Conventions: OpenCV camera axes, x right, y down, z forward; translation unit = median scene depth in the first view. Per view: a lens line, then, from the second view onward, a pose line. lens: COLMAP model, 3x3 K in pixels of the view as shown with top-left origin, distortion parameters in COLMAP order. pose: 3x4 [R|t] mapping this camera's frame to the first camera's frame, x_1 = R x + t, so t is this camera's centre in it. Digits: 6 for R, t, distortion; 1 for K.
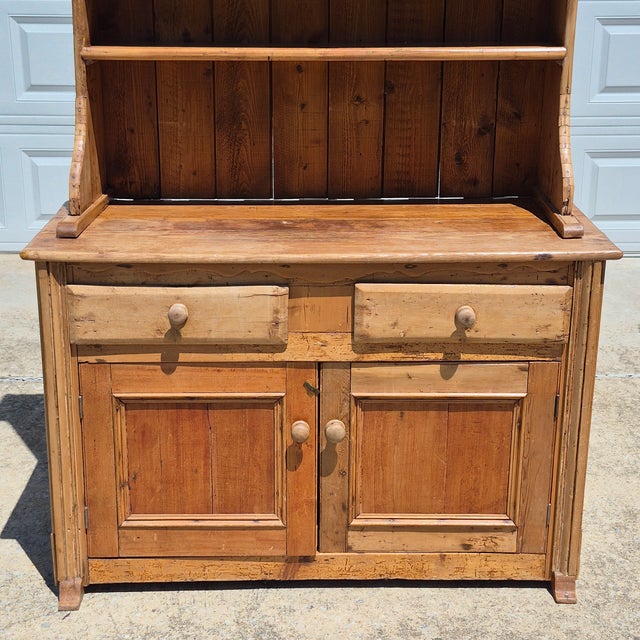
lens RADIAL K [[1183.4, 0, 320.6], [0, 1183.4, 319.8], [0, 0, 1]] dist [0.140427, 0.000000]
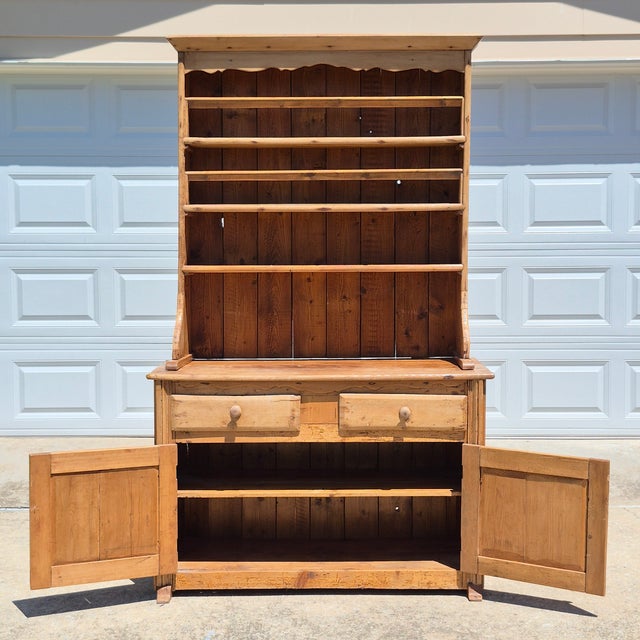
lens RADIAL K [[1183.4, 0, 322.3], [0, 1183.4, 322.7], [0, 0, 1]] dist [0.140427, 0.000000]
pose [[0.999674, -0.005619, -0.024893, 0.044422], [-0.000481, 0.971135, -0.238531, 0.258303], [0.025515, 0.238465, 0.970816, -0.632907]]
